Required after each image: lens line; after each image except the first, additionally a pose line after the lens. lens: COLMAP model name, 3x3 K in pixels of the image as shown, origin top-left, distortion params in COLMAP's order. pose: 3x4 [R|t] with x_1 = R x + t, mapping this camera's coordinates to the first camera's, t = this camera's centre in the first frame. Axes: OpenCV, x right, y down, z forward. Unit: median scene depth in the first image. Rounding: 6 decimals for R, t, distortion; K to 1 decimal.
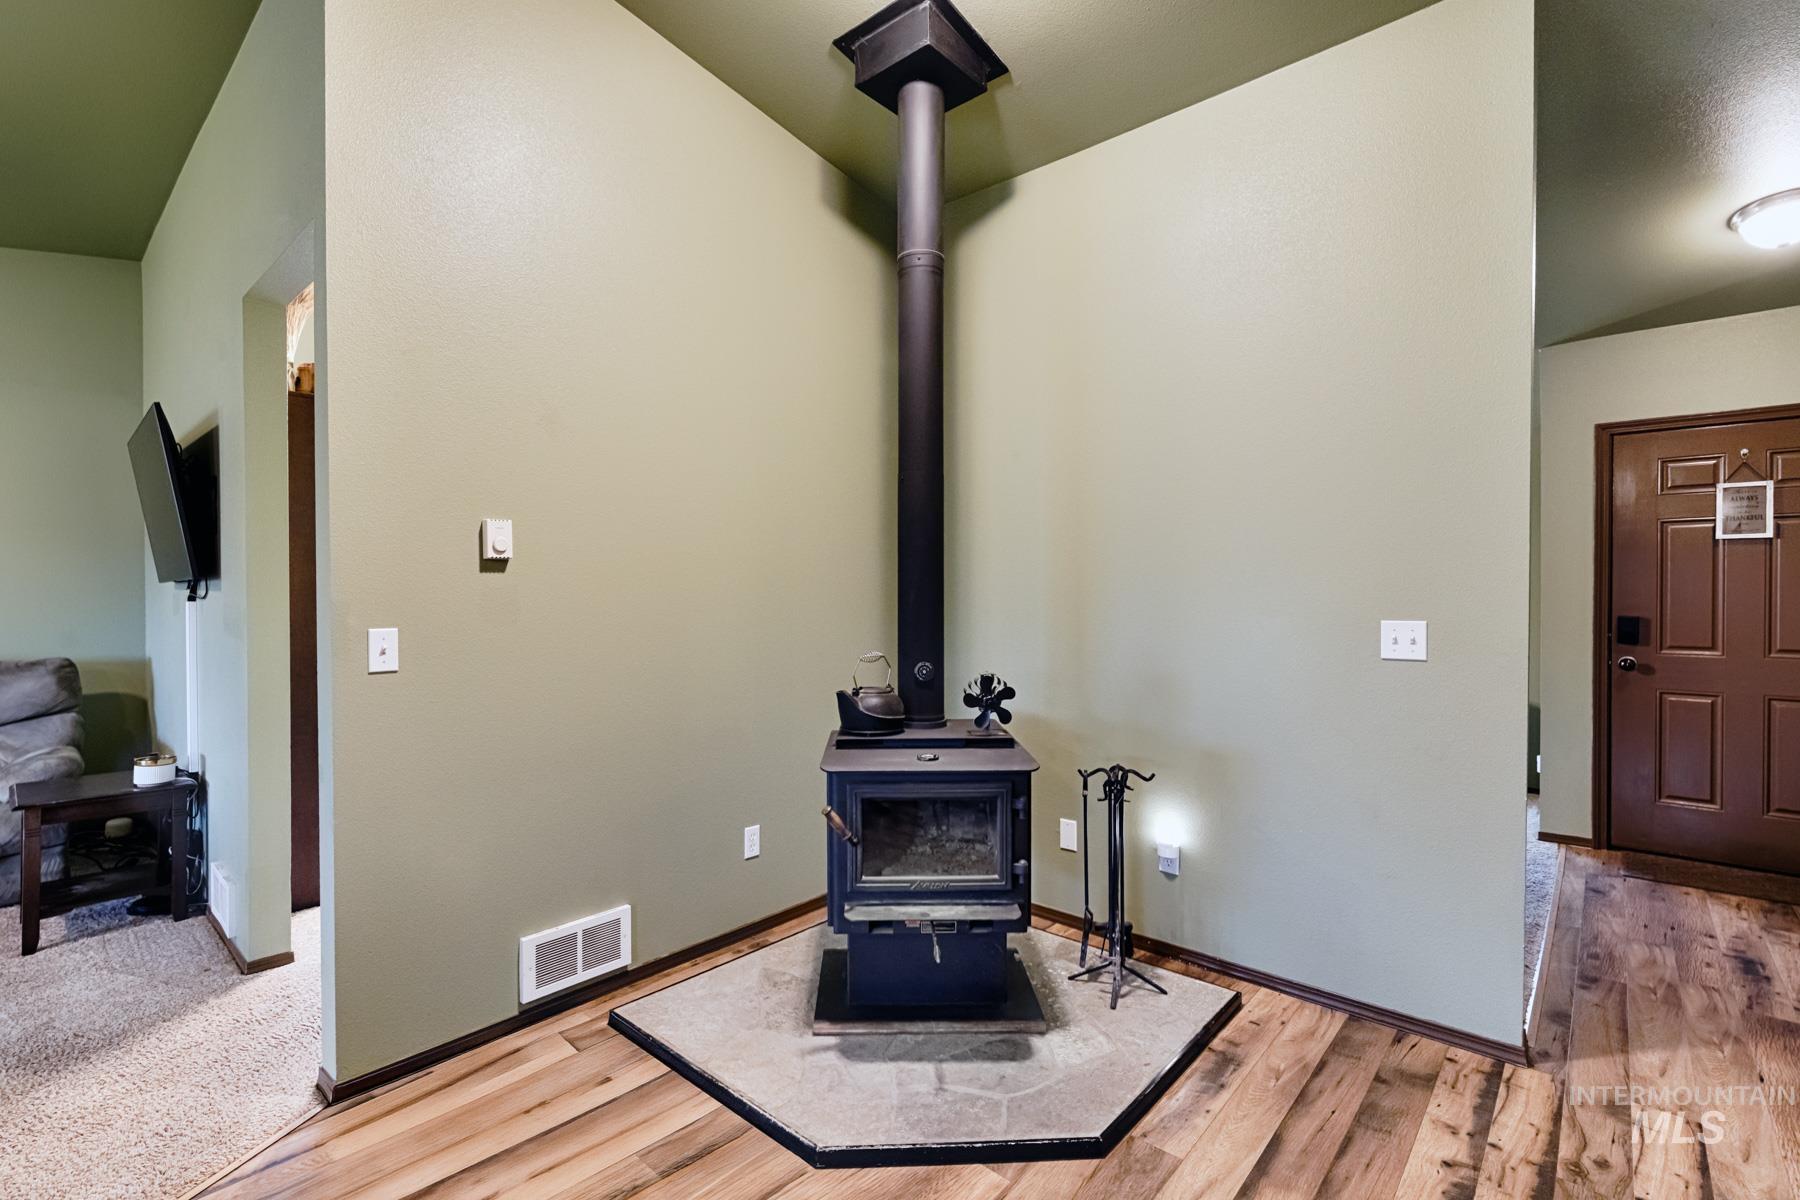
lens RADIAL K [[809.2, 0, 900.0], [0, 809.2, 600.0], [0, 0, 1]] dist [-0.000498, -0.000237]
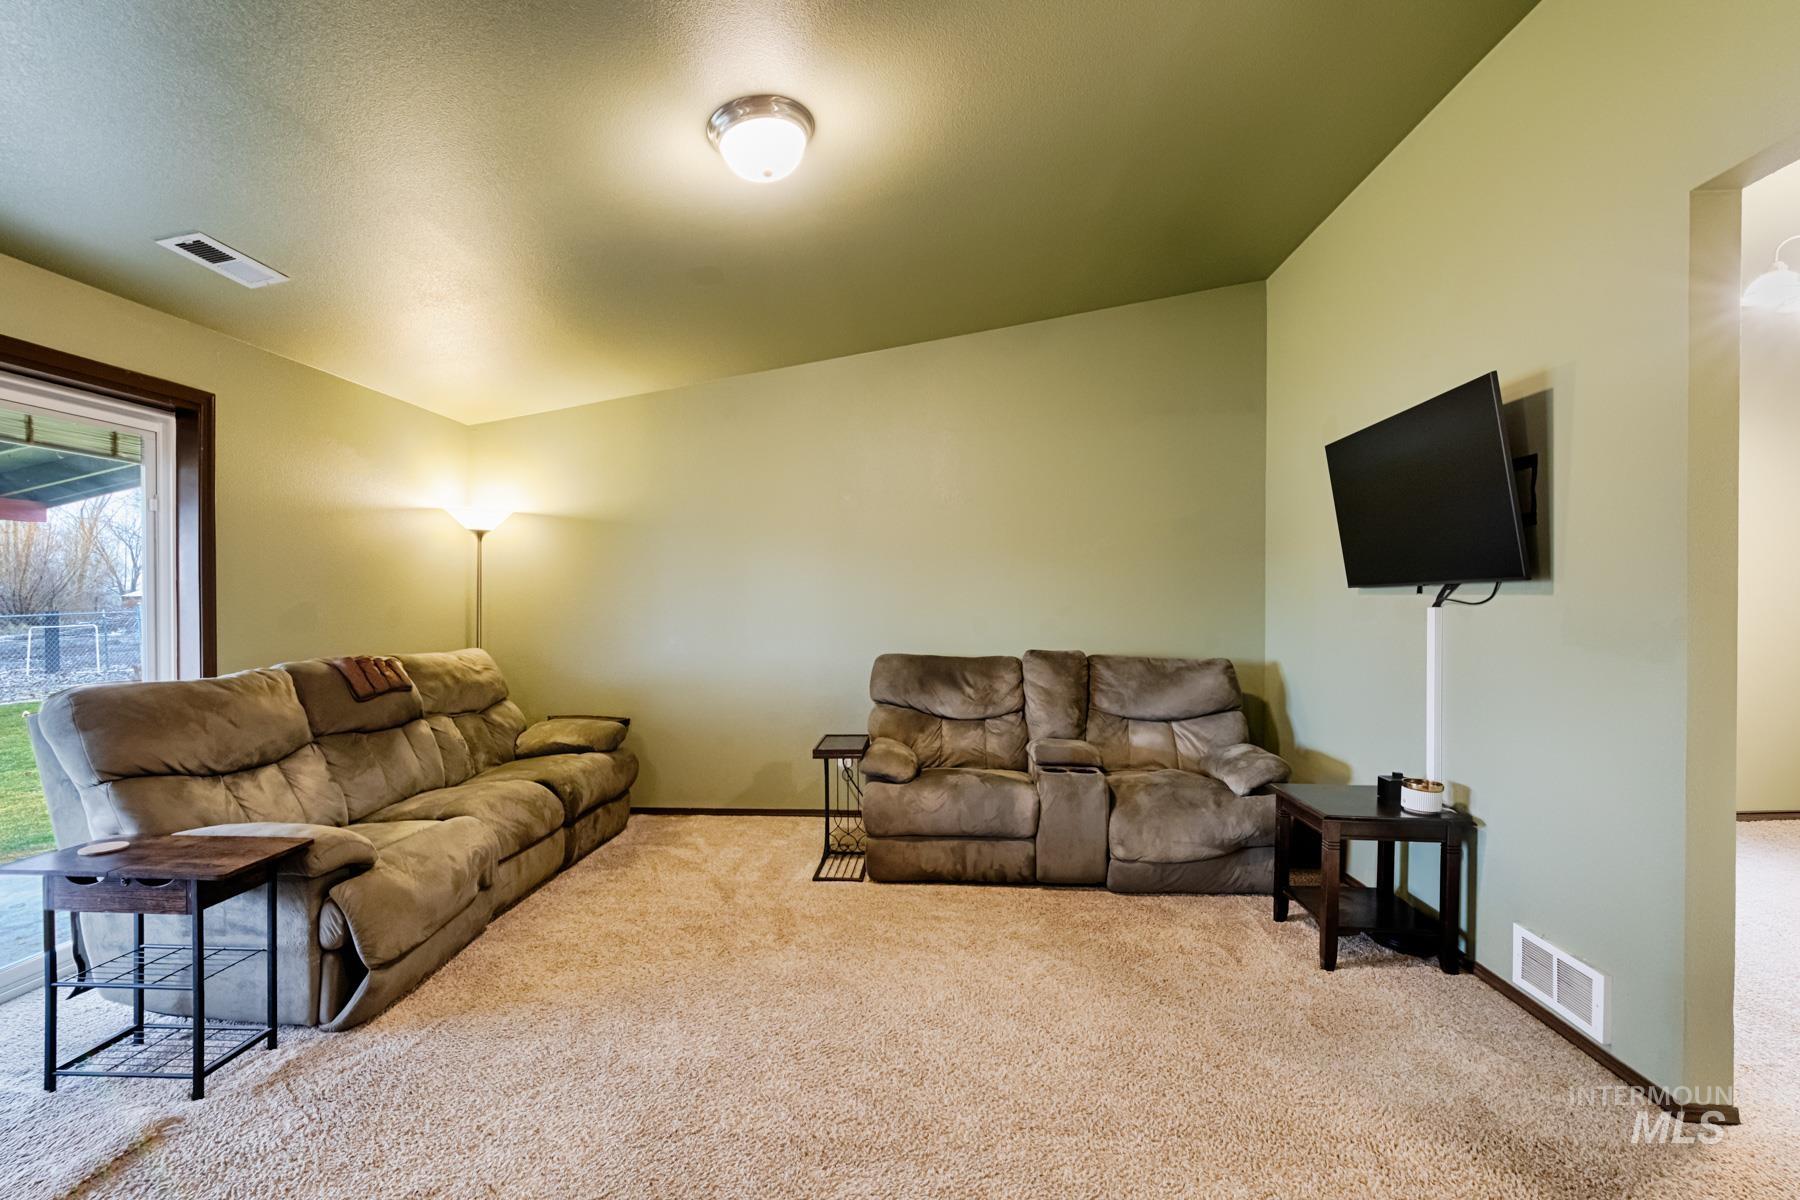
lens RADIAL K [[796.9, 0, 907.0], [0, 796.9, 611.0], [0, 0, 1]] dist [0.001167, 0.000451]
pose [[0.623049, 0.010597, -0.782111, -0.573178], [-0.008306, 0.999941, 0.006932, 0.004775], [0.782139, 0.002177, 0.623100, 0.005760]]
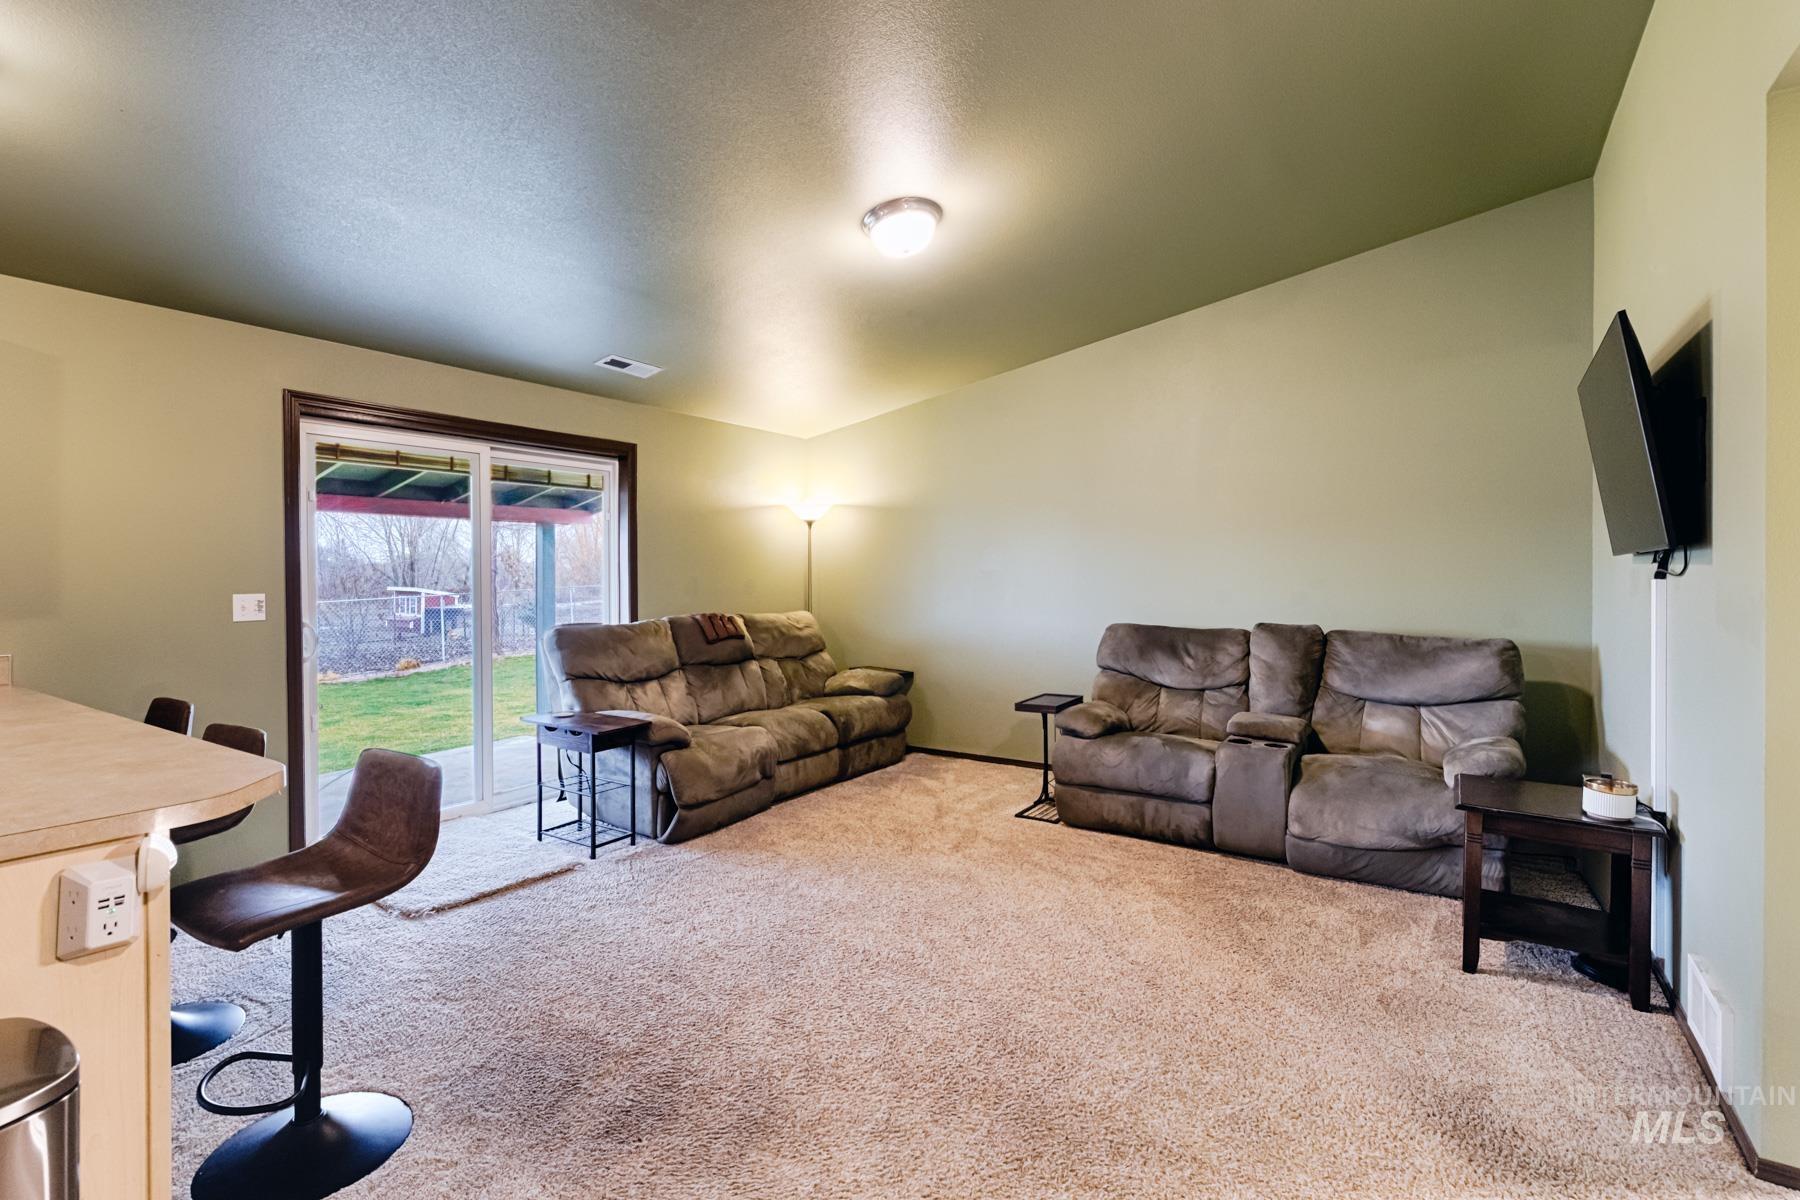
lens RADIAL K [[841.4, 0, 873.5], [0, 841.4, 584.0], [0, 0, 1]] dist [0.002976, -0.000007]
pose [[0.123358, 0.012872, -0.992279, -0.209329], [-0.004883, 0.999912, 0.012364, 0.000056], [0.992350, 0.003321, 0.123410, 0.201445]]
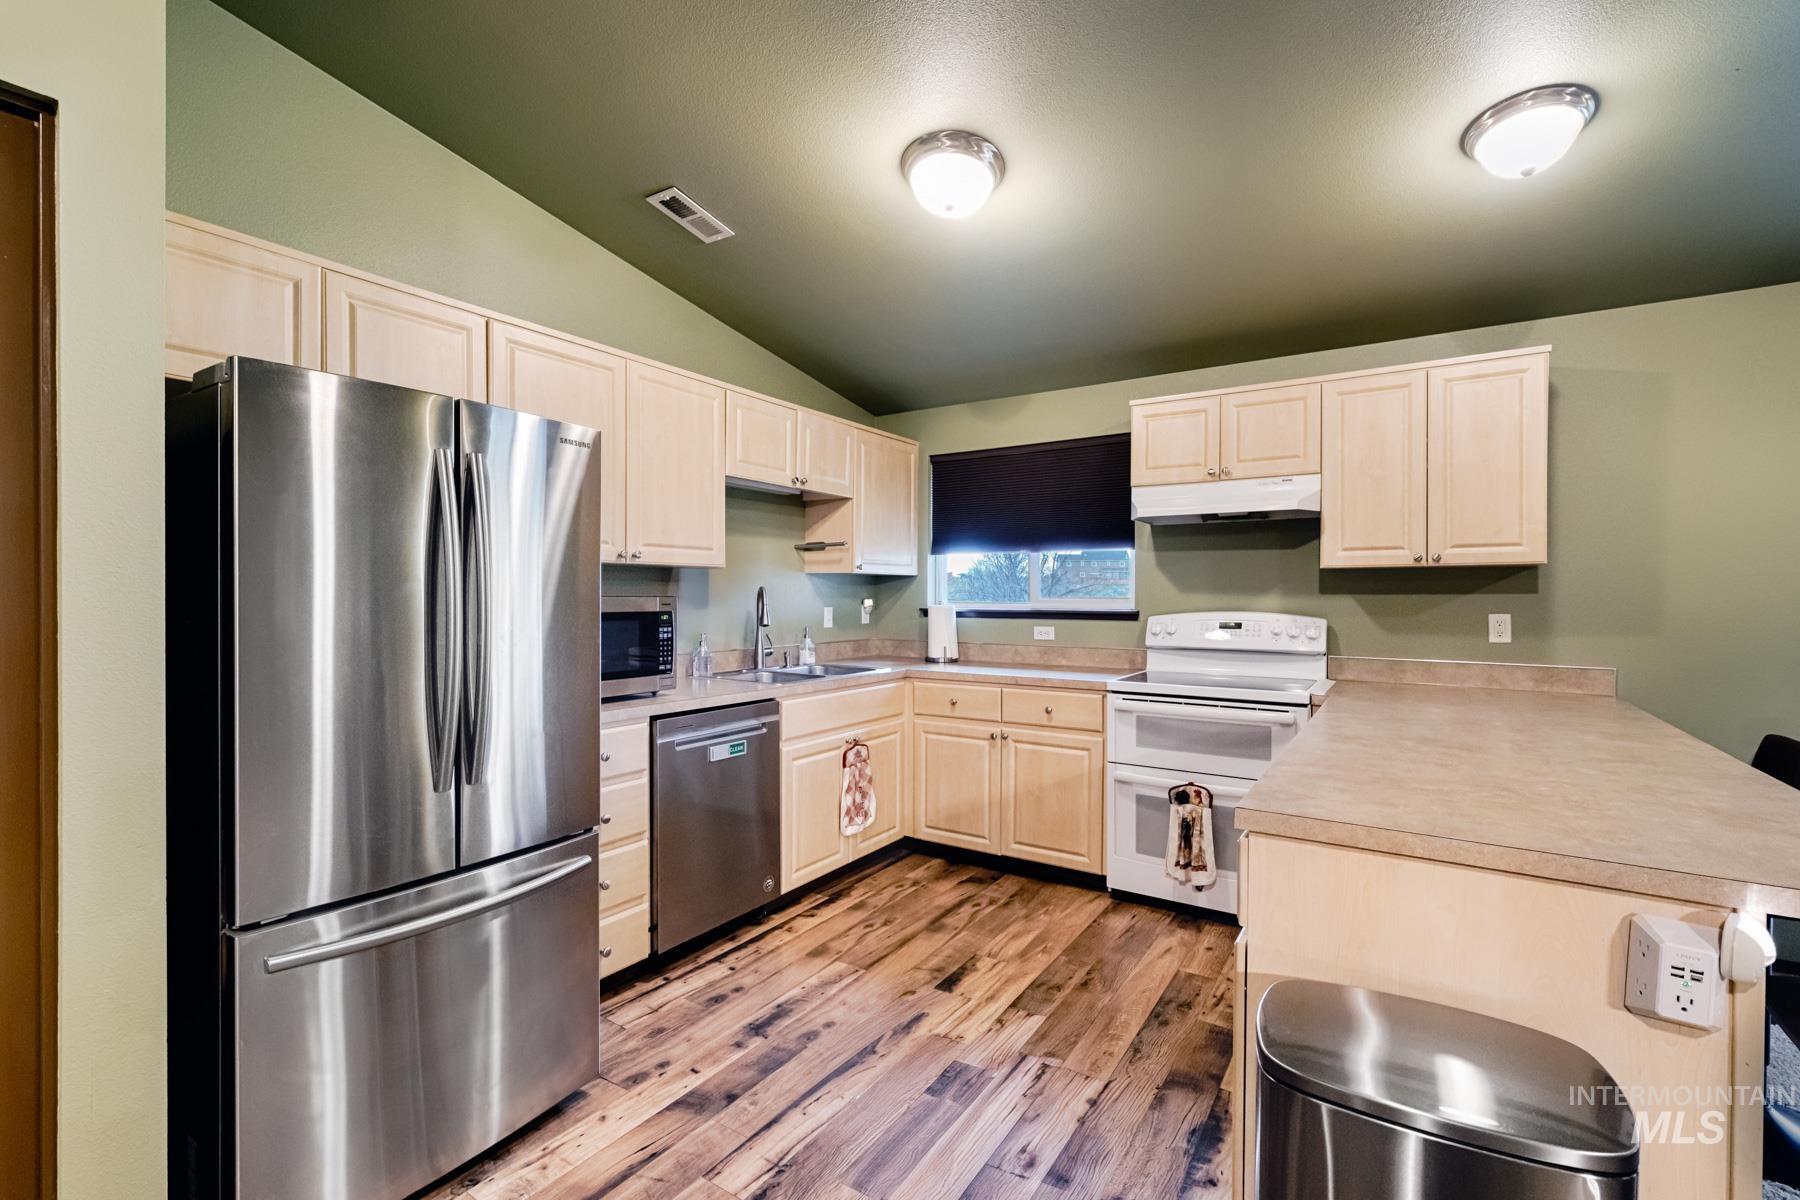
lens RADIAL K [[786.5, 0, 907.1], [0, 786.5, 602.8], [0, 0, 1]] dist [0.000960, 0.000143]
pose [[-0.988871, -0.000492, -0.148777, -0.290901], [-0.003567, 0.999785, 0.020403, 0.001342], [0.148735, 0.020707, -0.988660, 0.157335]]
